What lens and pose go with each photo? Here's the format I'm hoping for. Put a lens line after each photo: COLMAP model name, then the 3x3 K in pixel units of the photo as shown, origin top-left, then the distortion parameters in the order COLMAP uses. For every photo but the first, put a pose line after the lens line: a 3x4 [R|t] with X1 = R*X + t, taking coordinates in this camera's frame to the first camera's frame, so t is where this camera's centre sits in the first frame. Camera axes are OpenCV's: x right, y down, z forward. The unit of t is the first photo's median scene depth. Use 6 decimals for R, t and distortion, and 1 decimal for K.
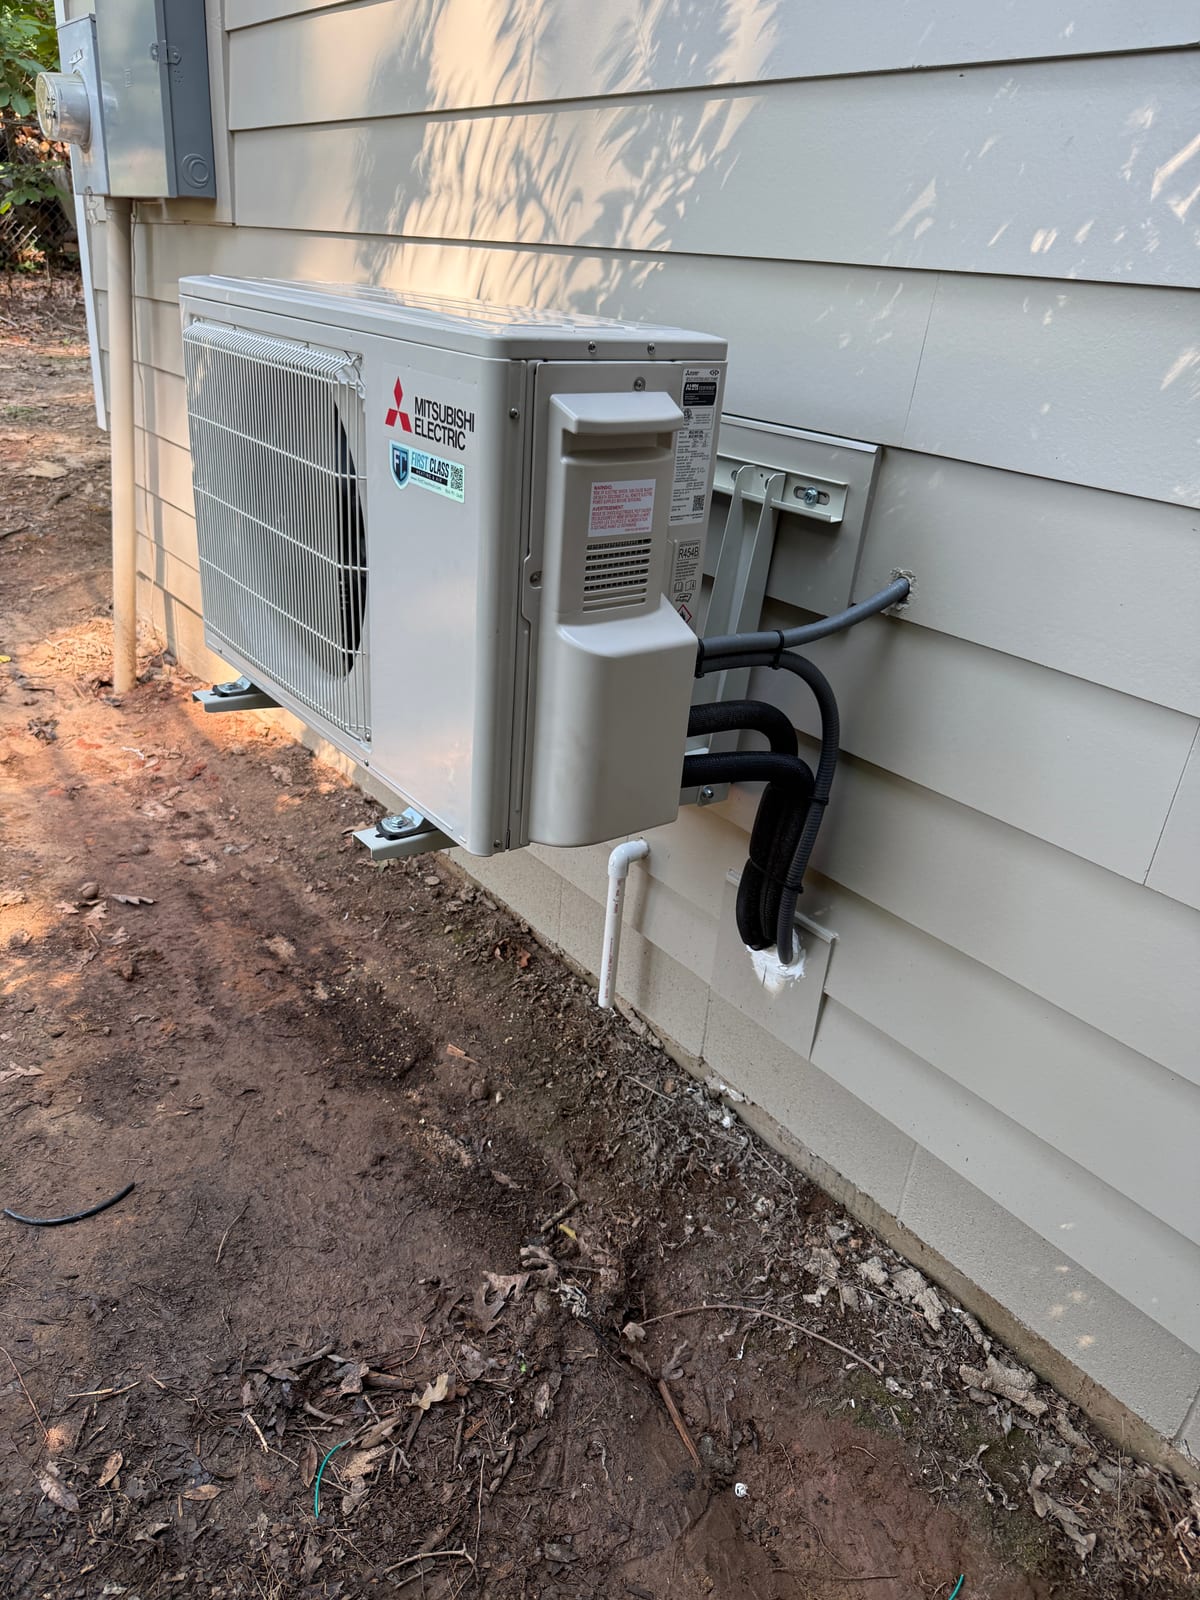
lens RADIAL K [[1129.9, 0, 593.3], [0, 1129.9, 801.5], [0, 0, 1]] dist [0.047751, -0.019219]
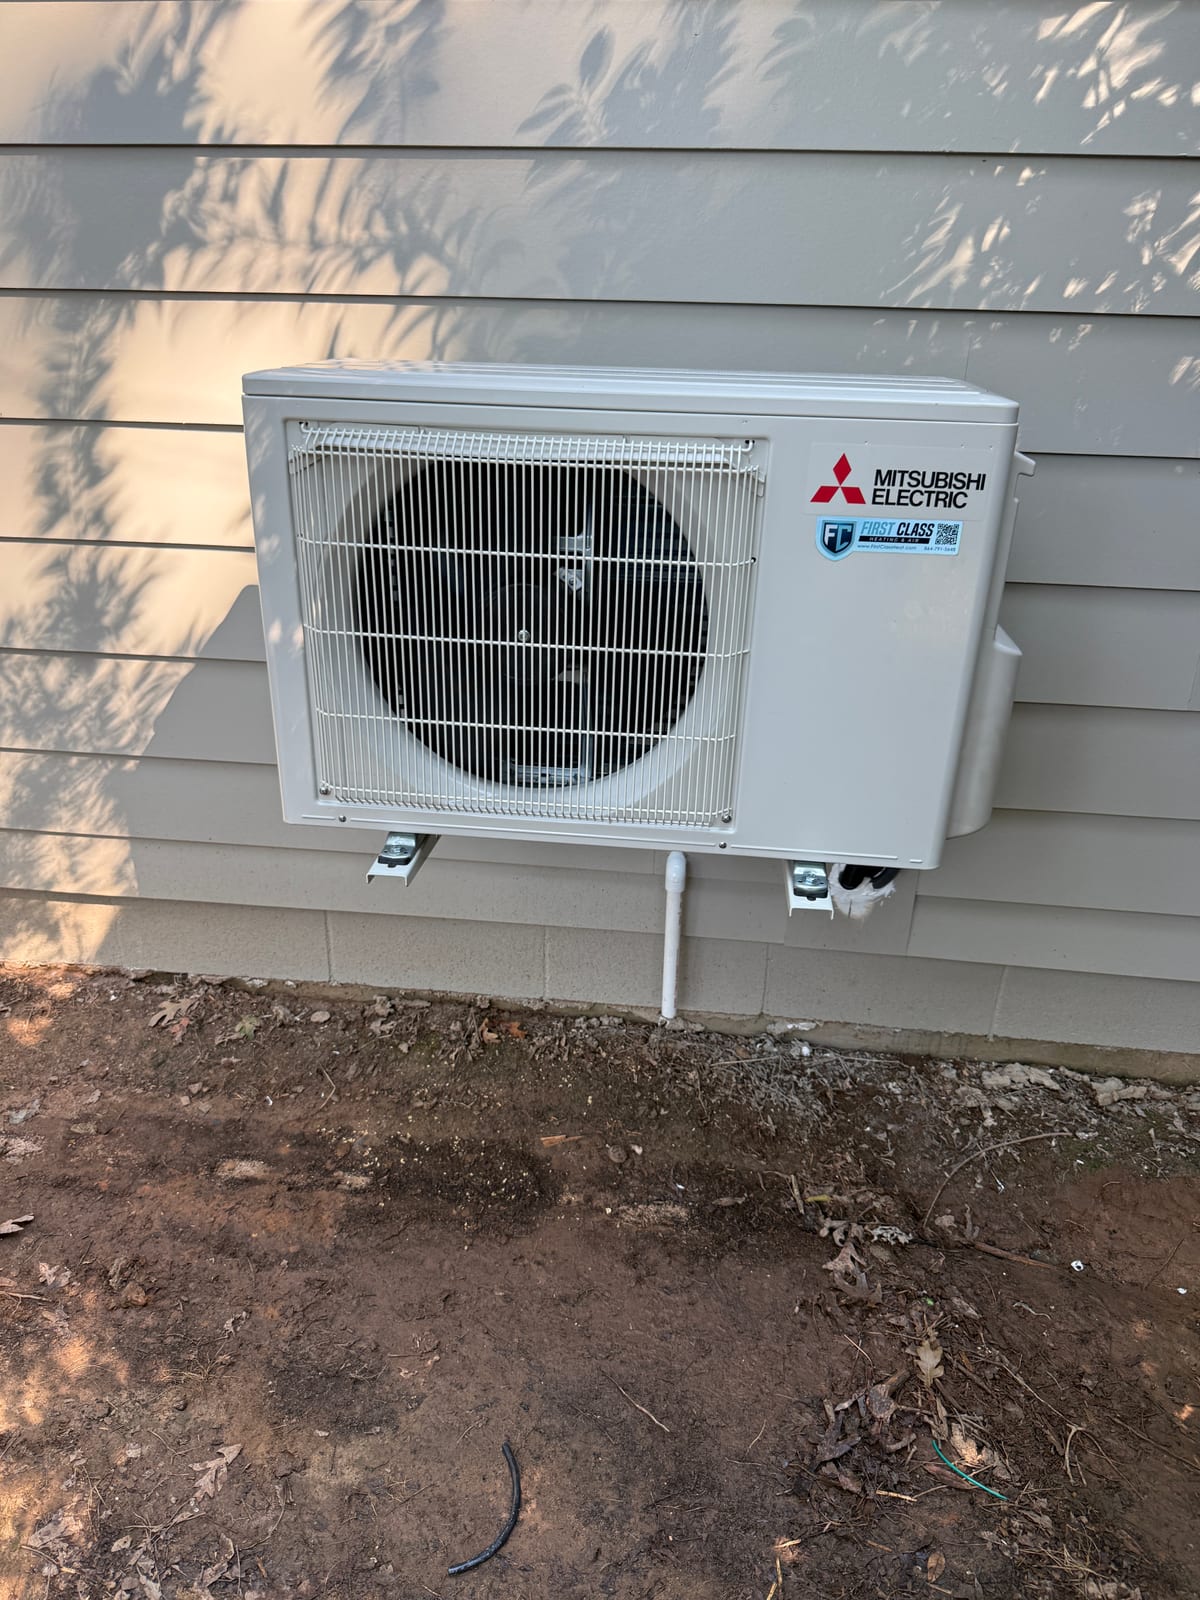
lens RADIAL K [[1129.9, 0, 600.5], [0, 1129.9, 798.4], [0, 0, 1]] dist [0.047751, -0.019219]
pose [[0.688034, -0.343632, 0.639160, -0.710462], [0.335514, 0.931619, 0.139698, -0.195338], [-0.643459, 0.118330, 0.756279, 0.258956]]
